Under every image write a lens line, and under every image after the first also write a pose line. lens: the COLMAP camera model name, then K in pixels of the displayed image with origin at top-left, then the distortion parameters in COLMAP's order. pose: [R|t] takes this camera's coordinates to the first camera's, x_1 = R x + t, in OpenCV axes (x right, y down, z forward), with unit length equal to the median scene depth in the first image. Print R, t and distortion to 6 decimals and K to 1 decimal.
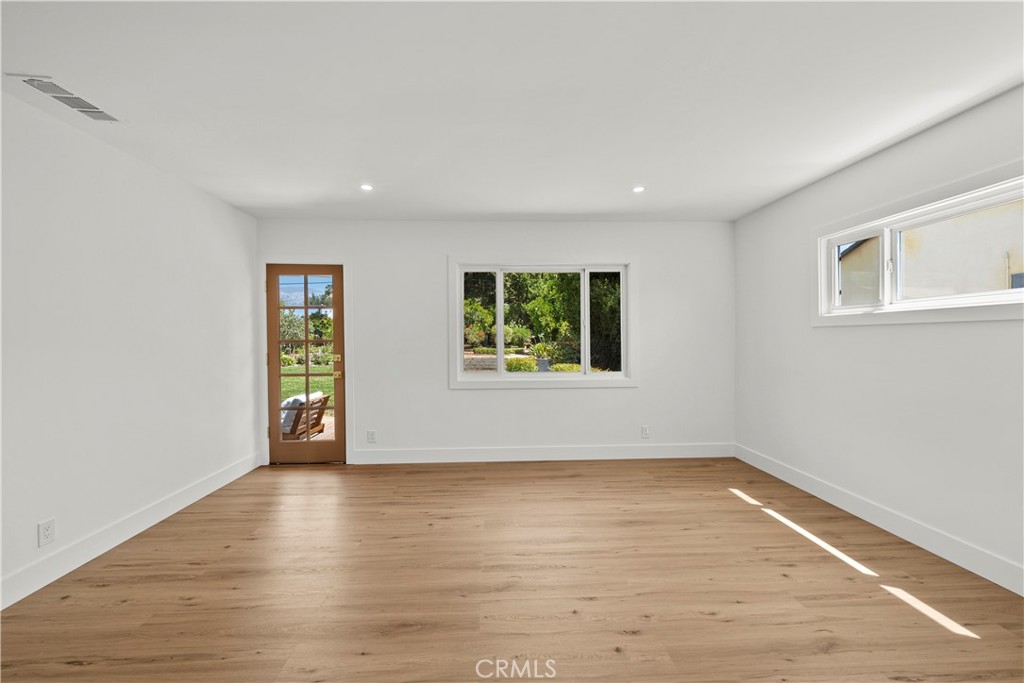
lens RADIAL K [[401.8, 0, 509.8], [0, 401.8, 339.4], [0, 0, 1]] dist [-0.001135, 0.000123]
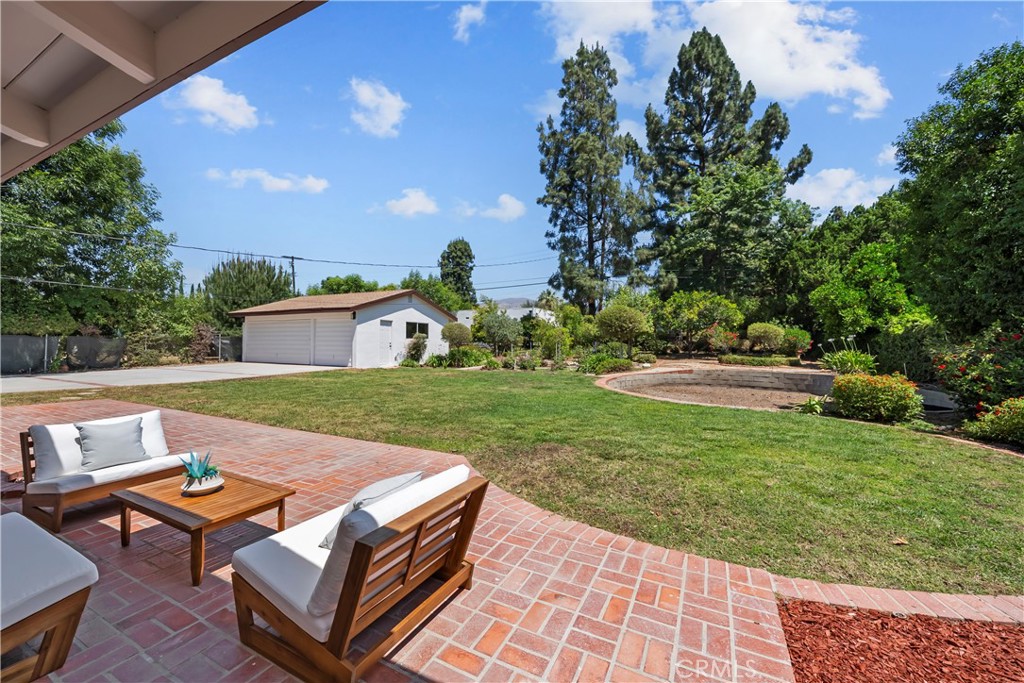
lens RADIAL K [[401.8, 0, 509.8], [0, 401.8, 339.4], [0, 0, 1]] dist [-0.001135, 0.000123]
pose [[0.875453, 0.007580, -0.483243, -0.477444], [-0.015976, 0.999784, -0.013259, 0.052896], [0.483038, 0.019328, 0.875386, 1.241658]]
